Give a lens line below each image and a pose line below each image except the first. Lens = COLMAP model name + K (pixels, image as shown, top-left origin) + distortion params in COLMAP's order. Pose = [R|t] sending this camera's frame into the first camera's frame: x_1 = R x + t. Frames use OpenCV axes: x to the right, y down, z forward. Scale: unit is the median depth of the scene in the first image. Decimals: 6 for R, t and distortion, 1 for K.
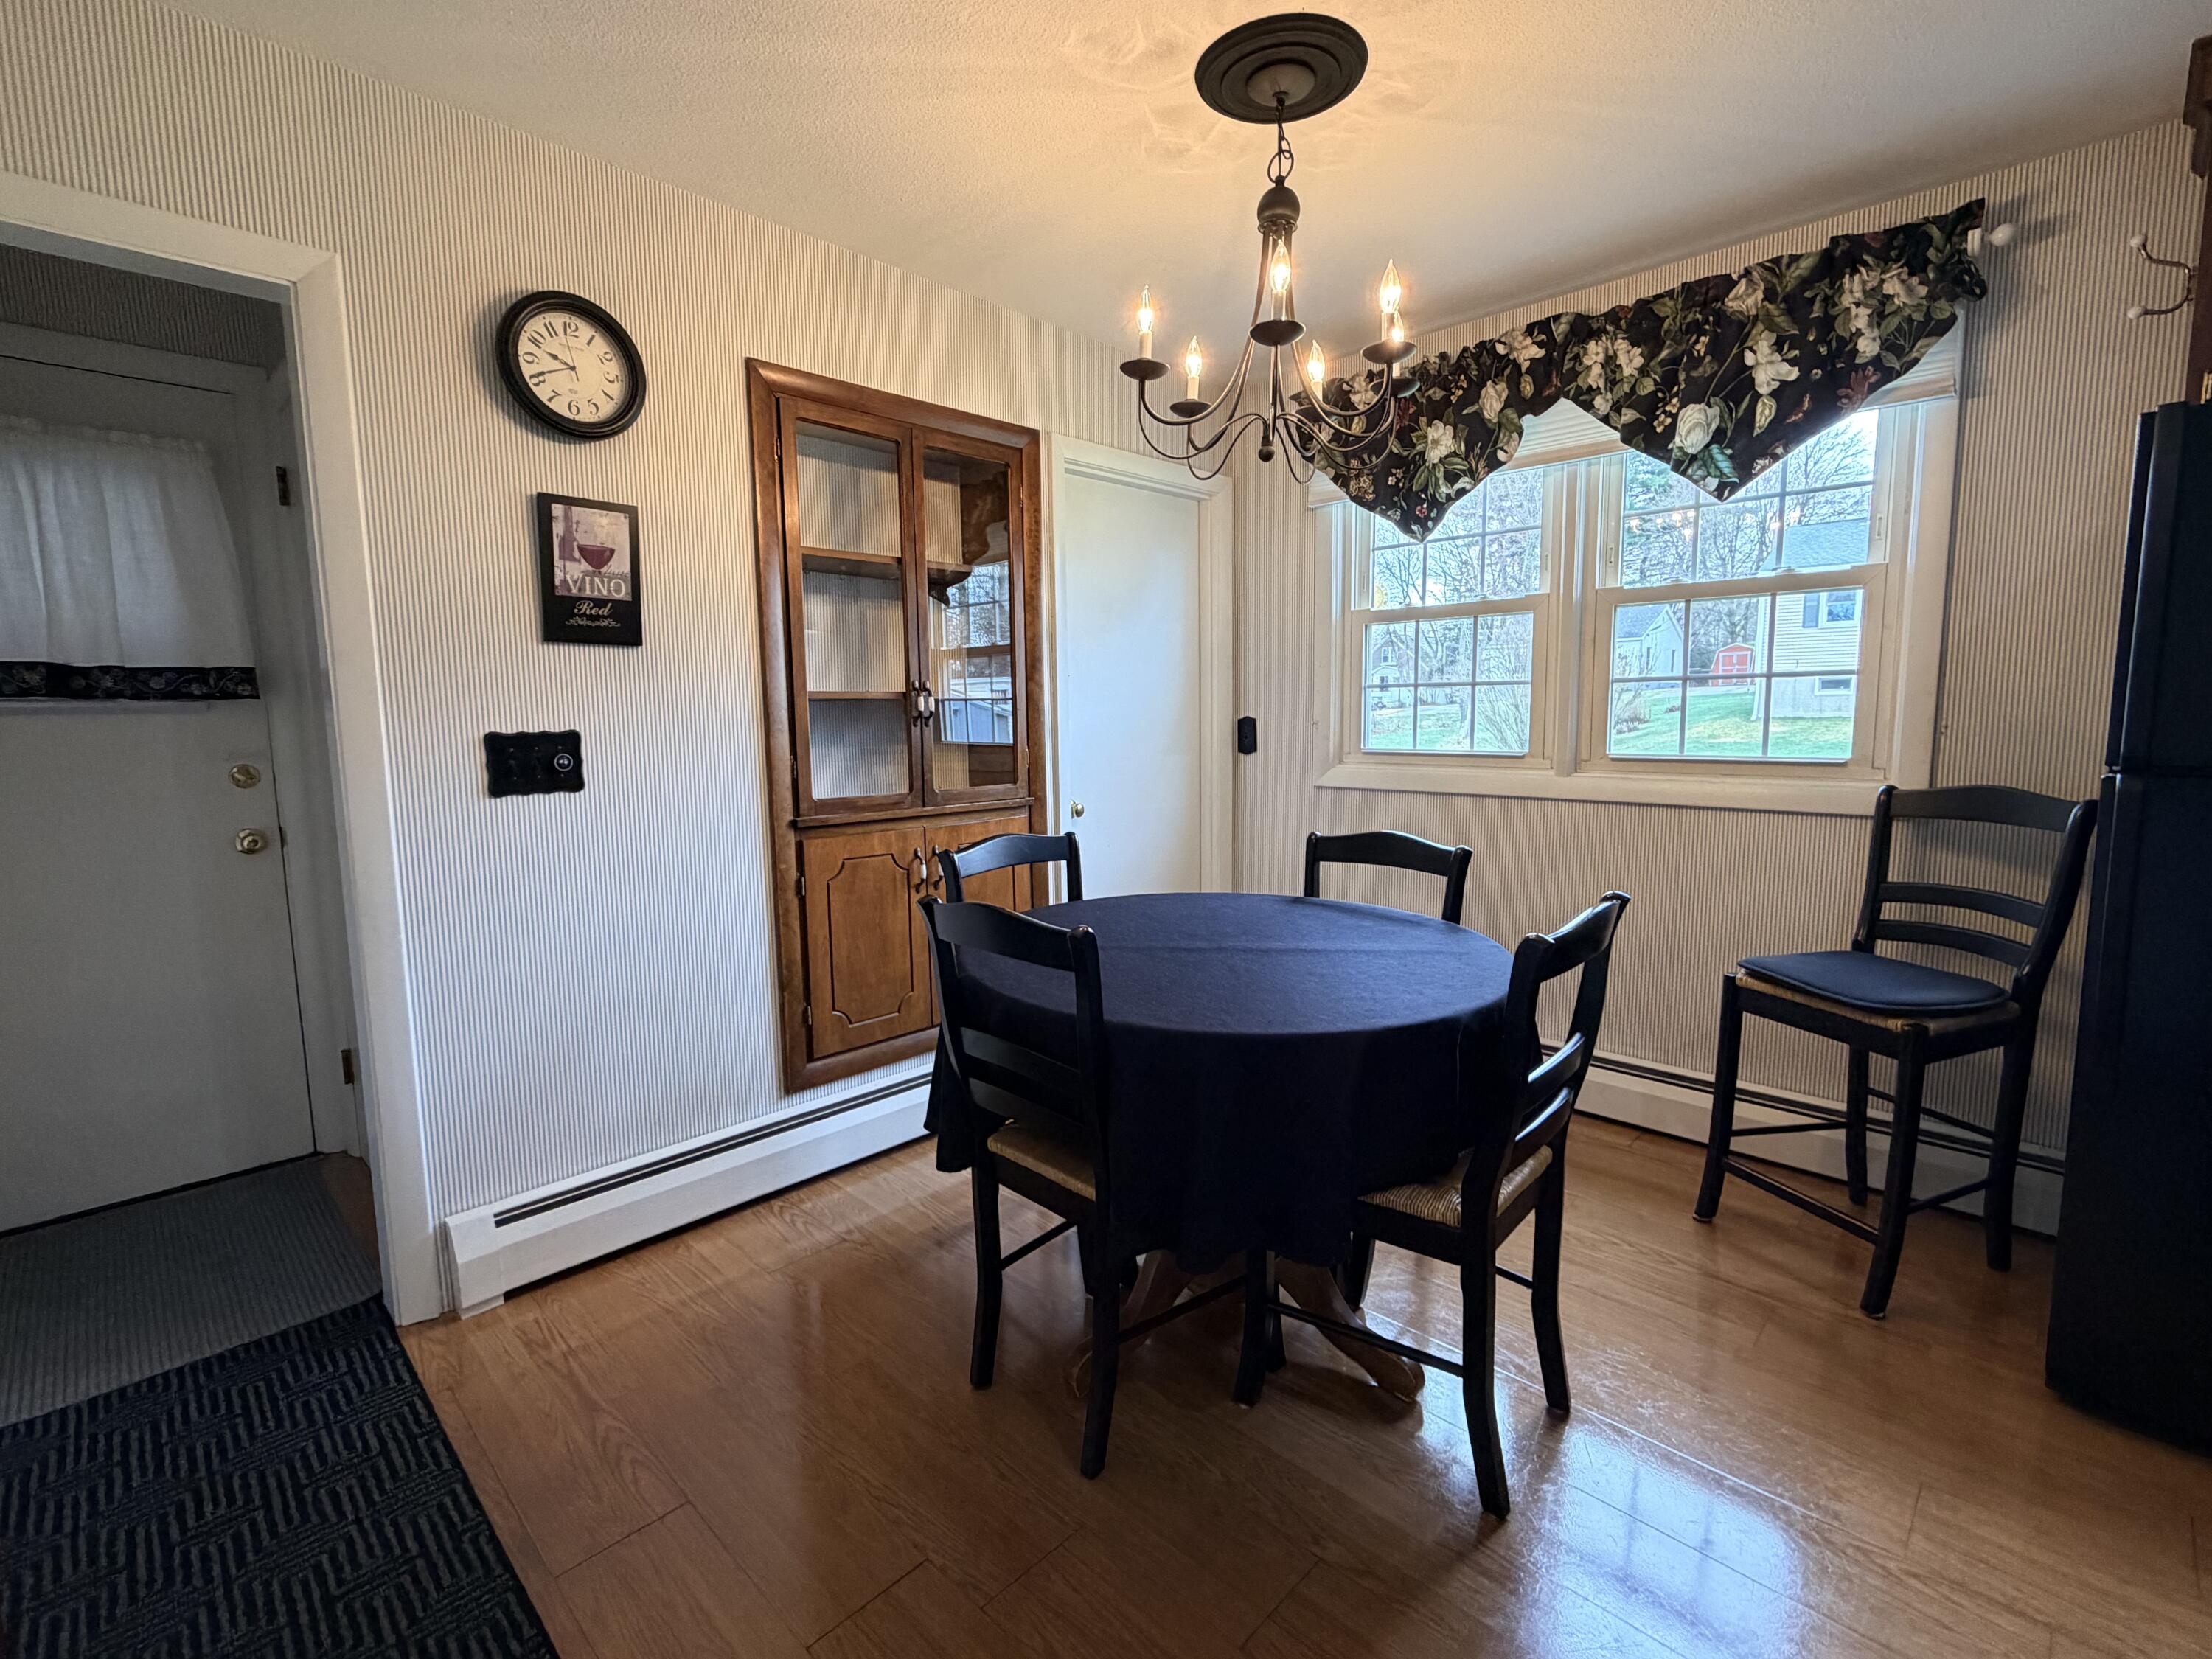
lens RADIAL K [[1004.7, 0, 1103.4], [0, 1004.7, 826.6], [0, 0, 1]] dist [0.000546, 0.000000]
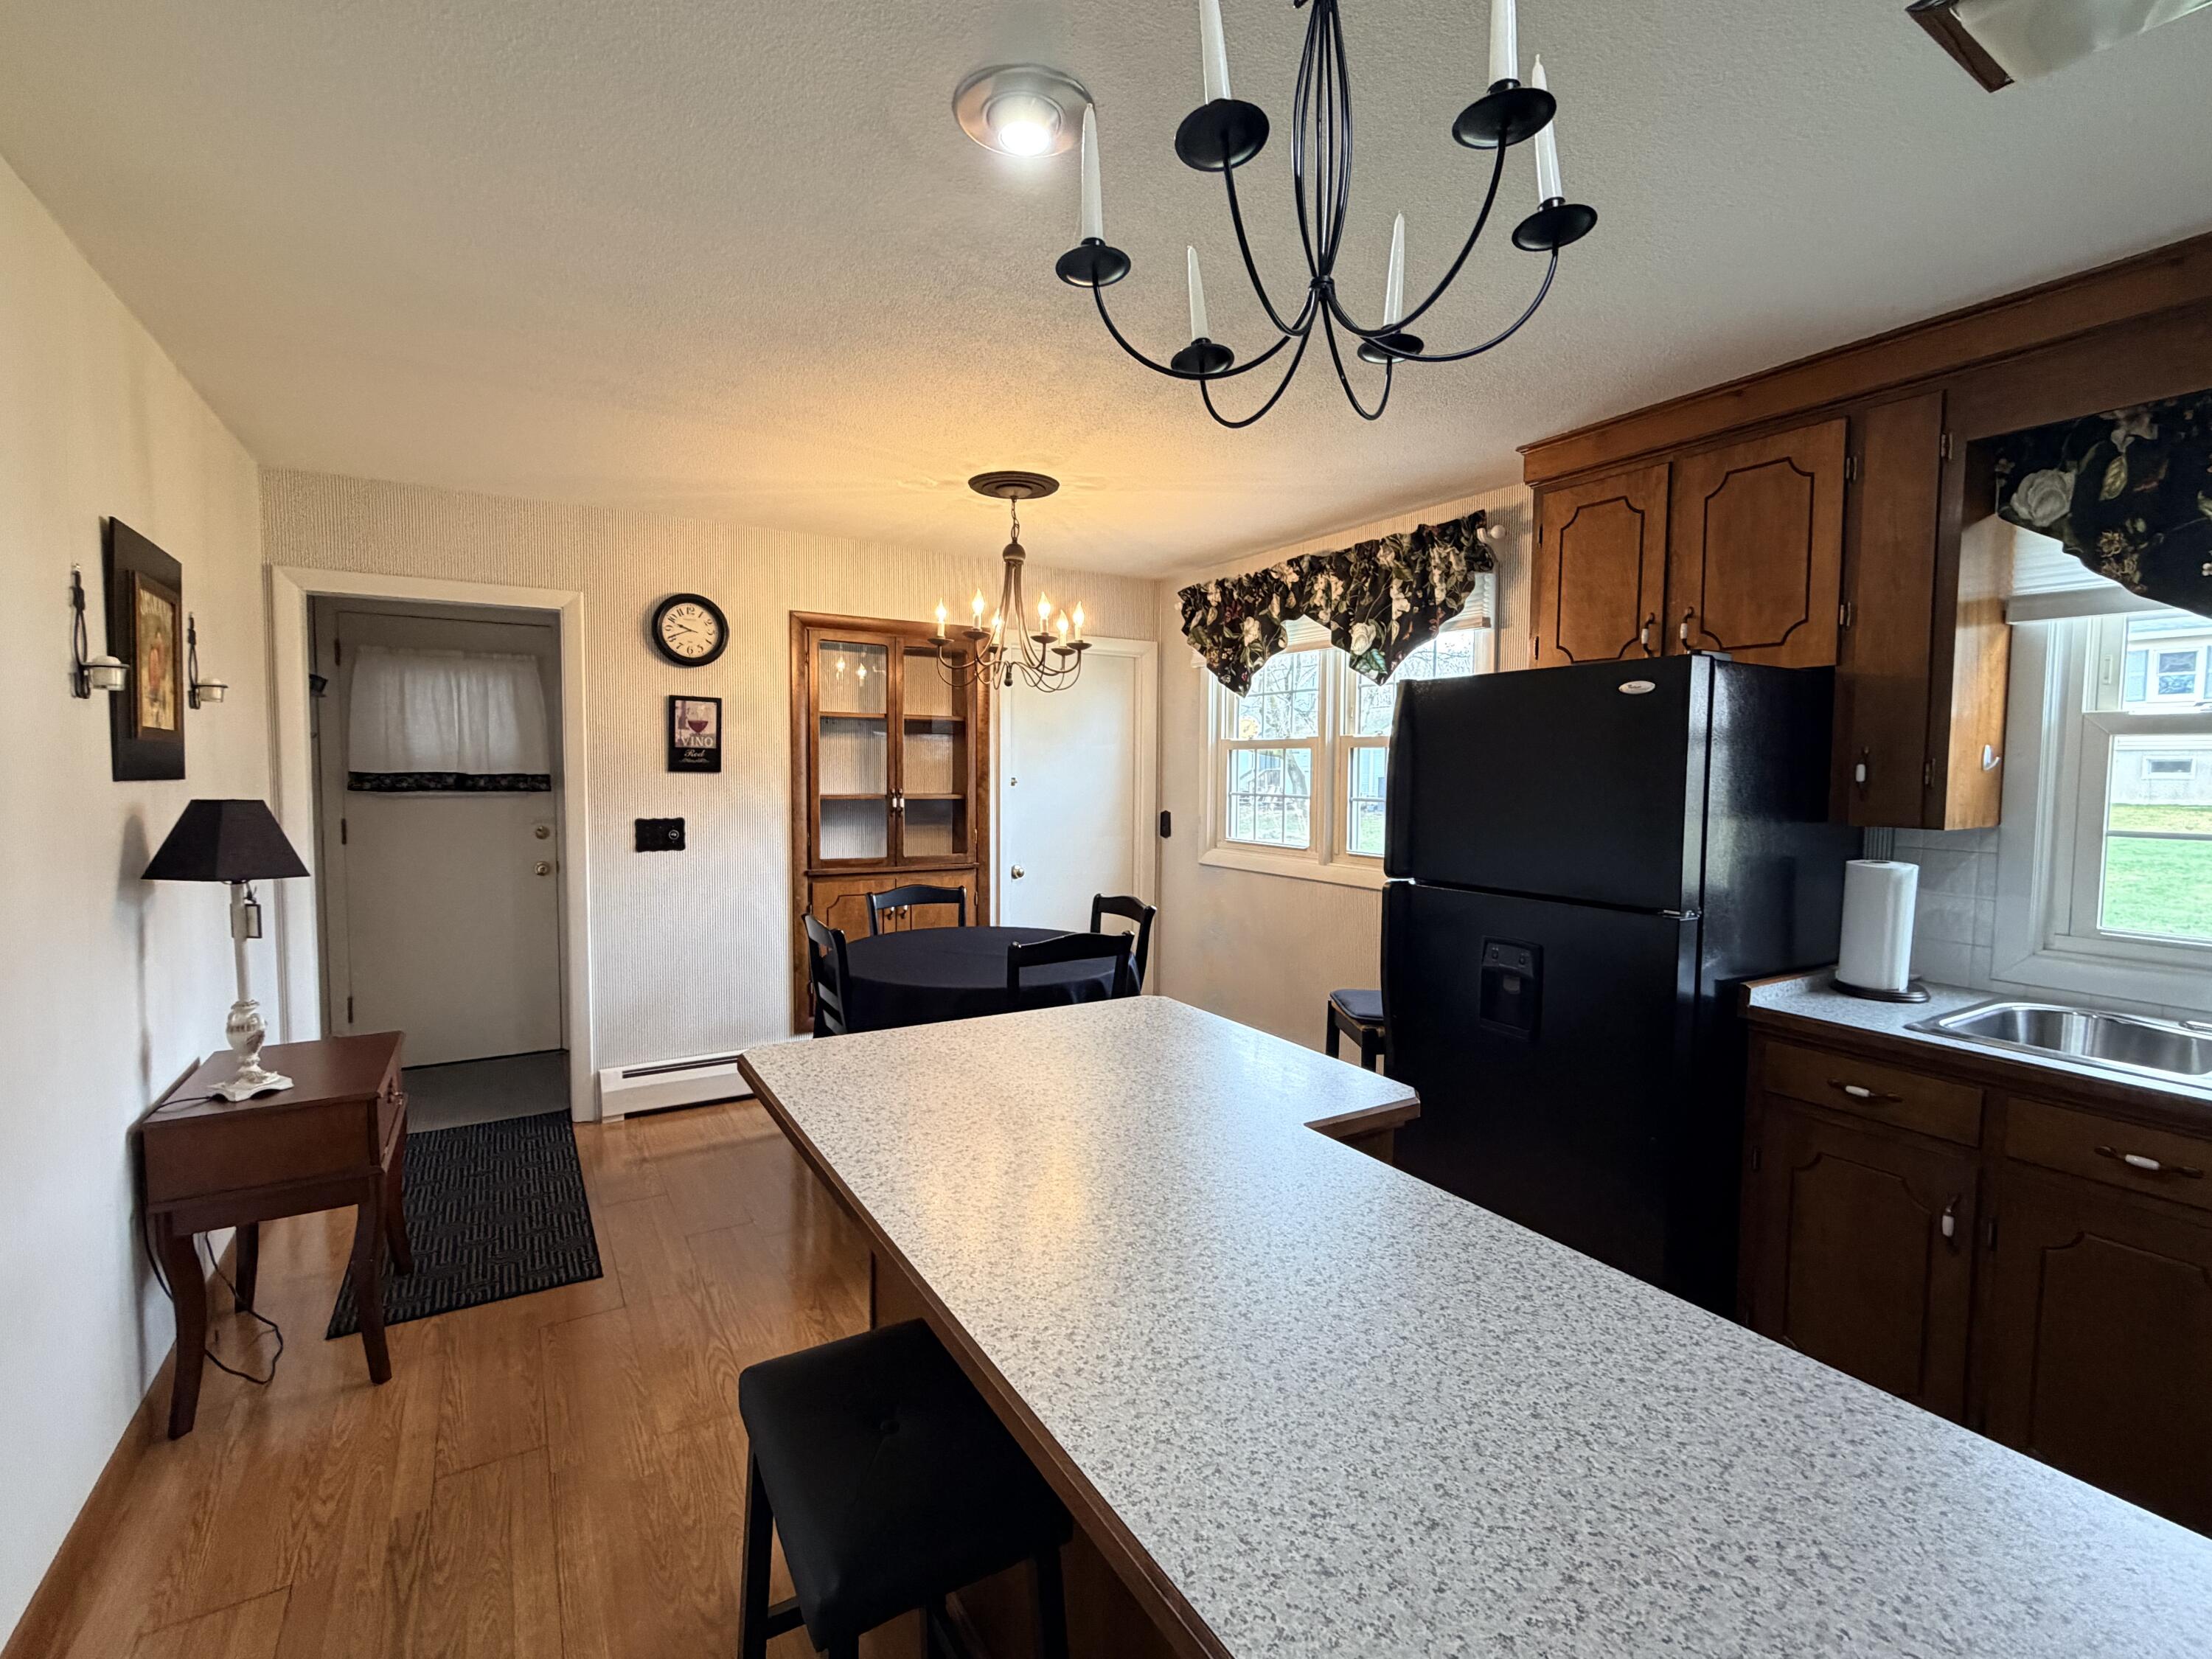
lens RADIAL K [[1004.7, 0, 1103.4], [0, 1004.7, 826.6], [0, 0, 1]] dist [0.000546, 0.000000]
pose [[0.969264, 0.035595, -0.243434, 0.598387], [-0.049462, 0.997469, -0.051087, -0.019463], [0.240999, 0.061558, 0.968571, -0.539123]]
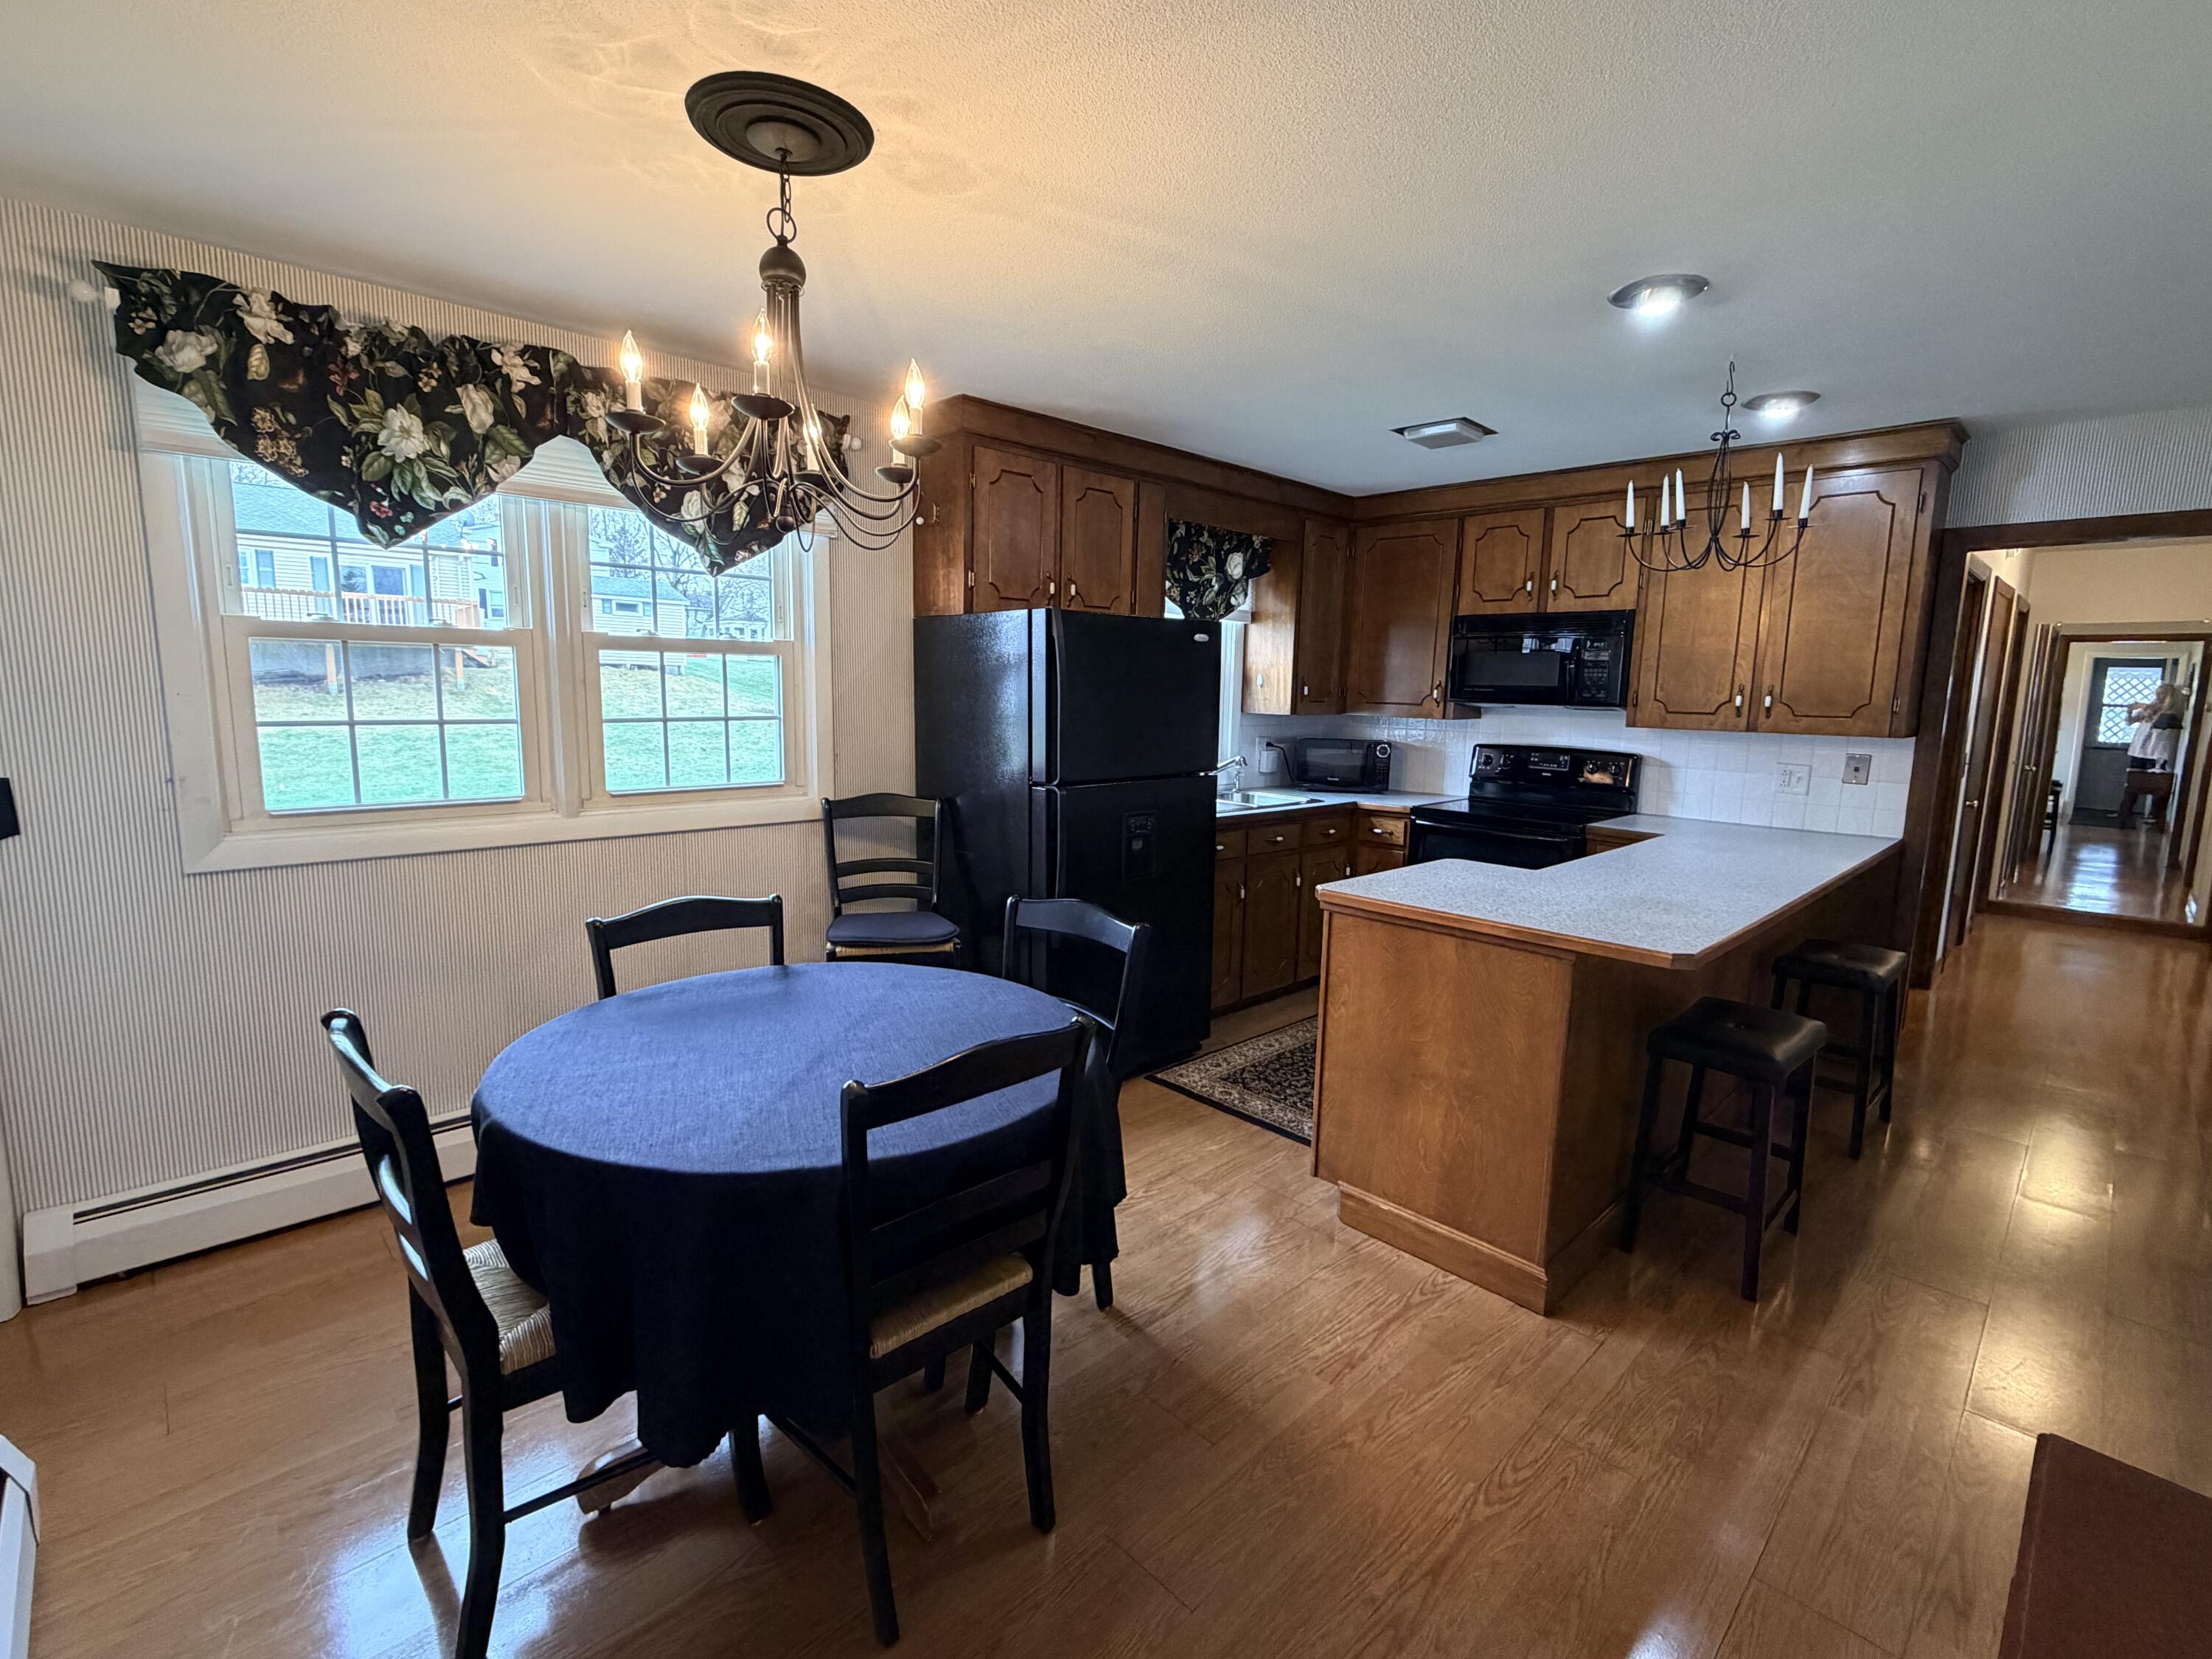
lens RADIAL K [[1004.7, 0, 1103.4], [0, 1004.7, 826.6], [0, 0, 1]] dist [0.000546, 0.000000]
pose [[0.019766, -0.126334, 0.991791, -0.619362], [0.098821, 0.987374, 0.123802, -0.133813], [-0.994909, 0.095563, 0.032001, 0.533916]]
